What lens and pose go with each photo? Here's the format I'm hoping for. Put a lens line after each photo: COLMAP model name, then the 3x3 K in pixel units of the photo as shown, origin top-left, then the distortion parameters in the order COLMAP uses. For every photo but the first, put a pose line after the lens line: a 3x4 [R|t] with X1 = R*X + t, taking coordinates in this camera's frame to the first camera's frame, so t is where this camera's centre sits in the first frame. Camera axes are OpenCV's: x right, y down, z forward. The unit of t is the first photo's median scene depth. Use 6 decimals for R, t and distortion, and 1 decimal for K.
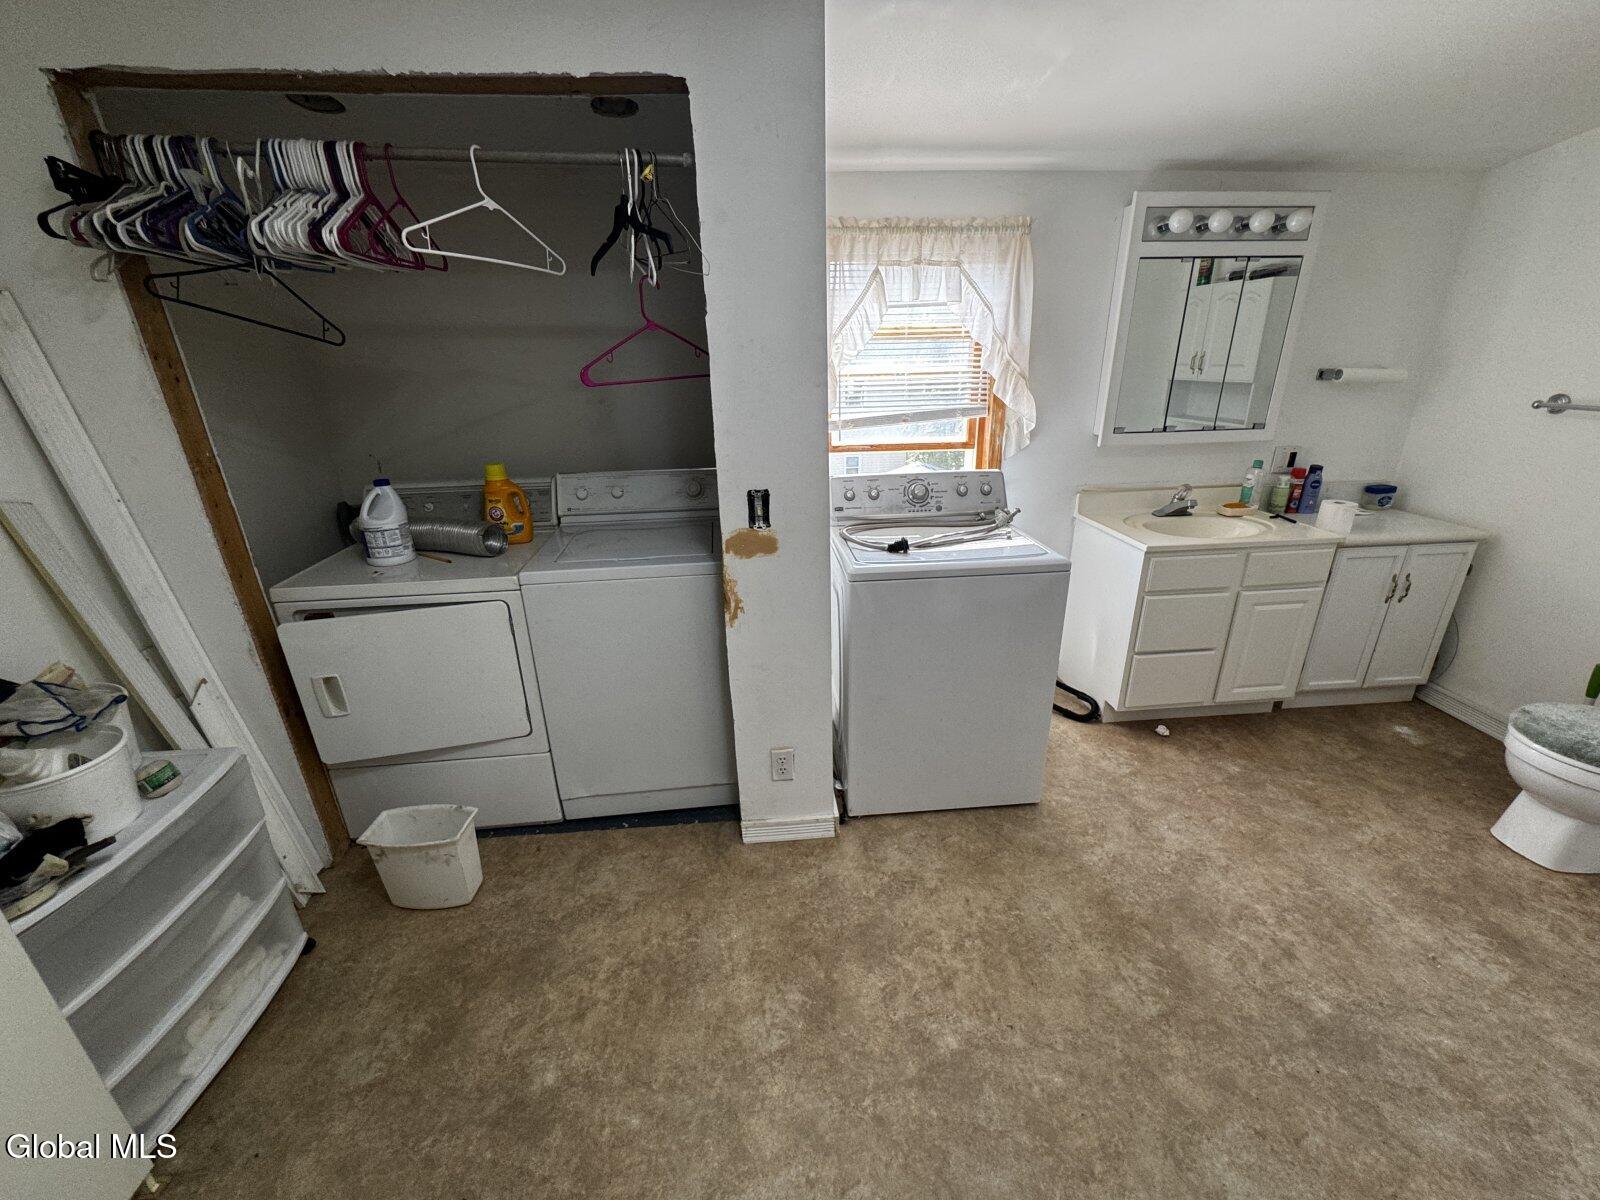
lens RADIAL K [[643.6, 0, 798.4], [0, 643.6, 601.2], [0, 0, 1]] dist [-0.000727, -0.000519]
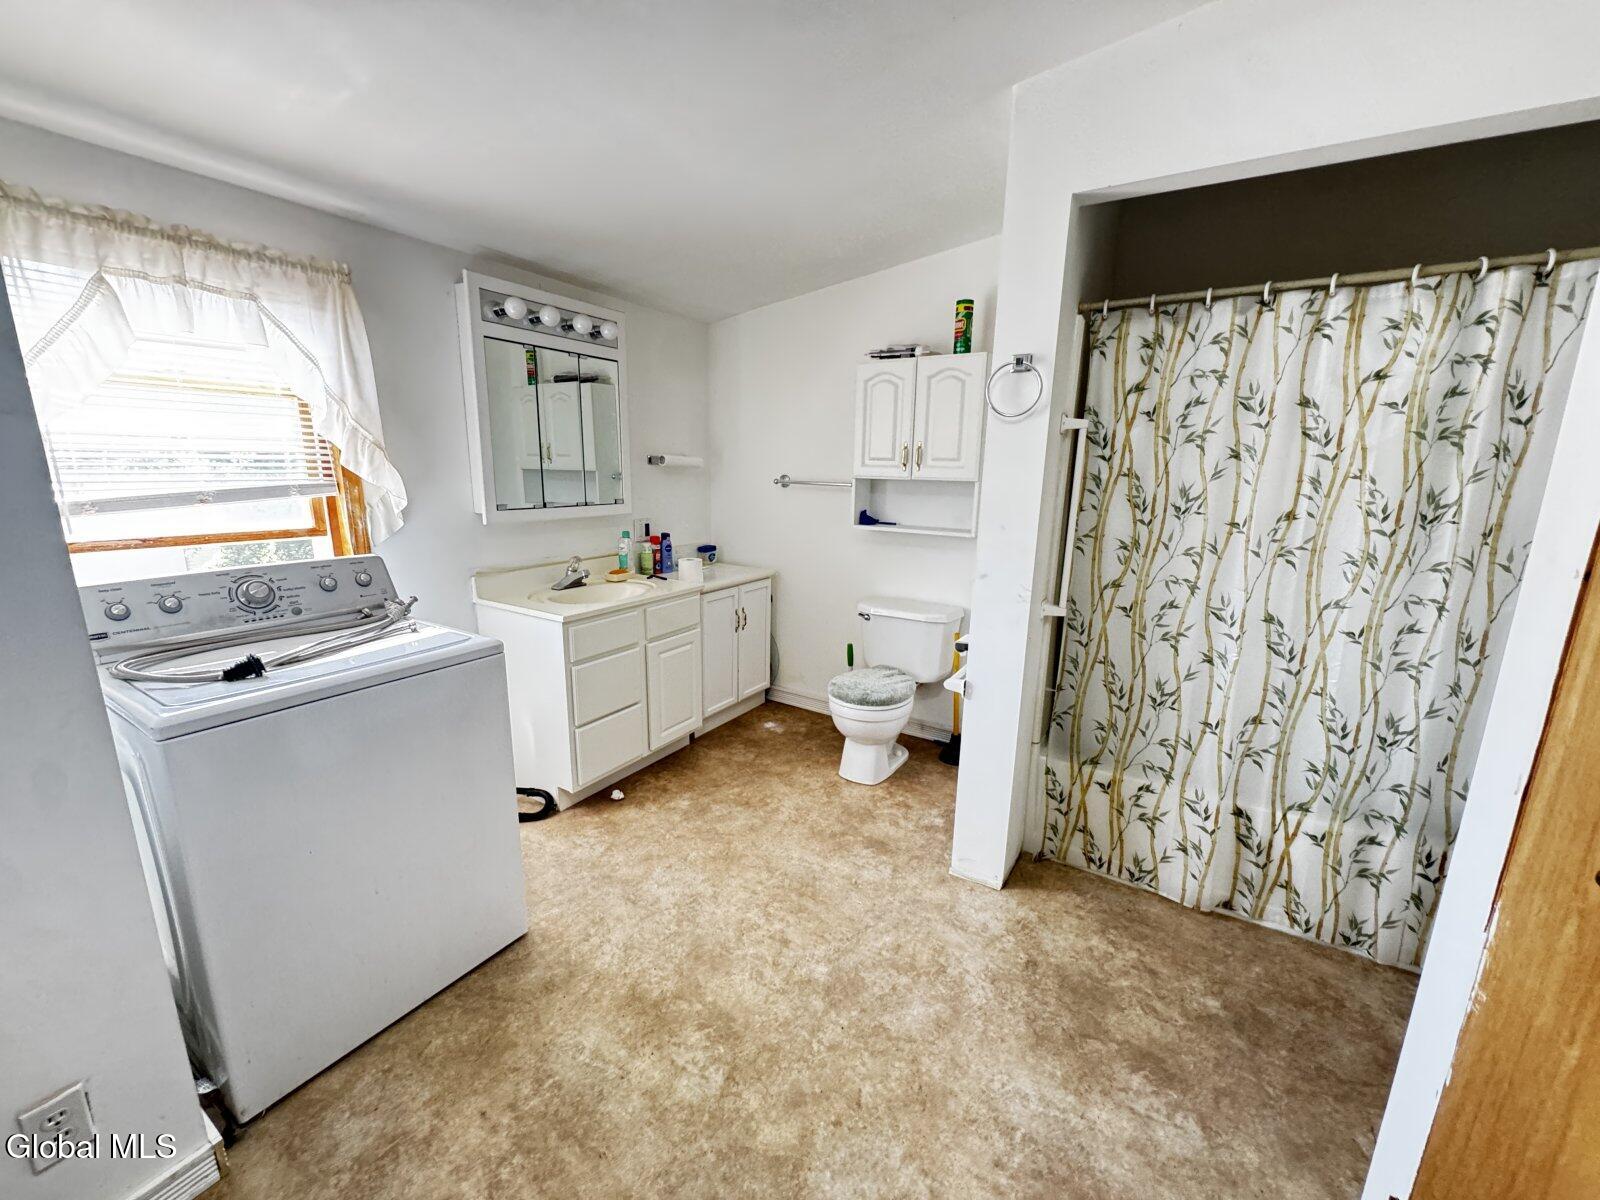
lens RADIAL K [[643.6, 0, 798.4], [0, 643.6, 601.2], [0, 0, 1]] dist [-0.000727, -0.000519]
pose [[0.596660, -0.135902, 0.790903, -0.016854], [0.257223, 0.965944, -0.028070, 0.011082], [-0.760154, 0.220187, 0.611297, 0.114795]]
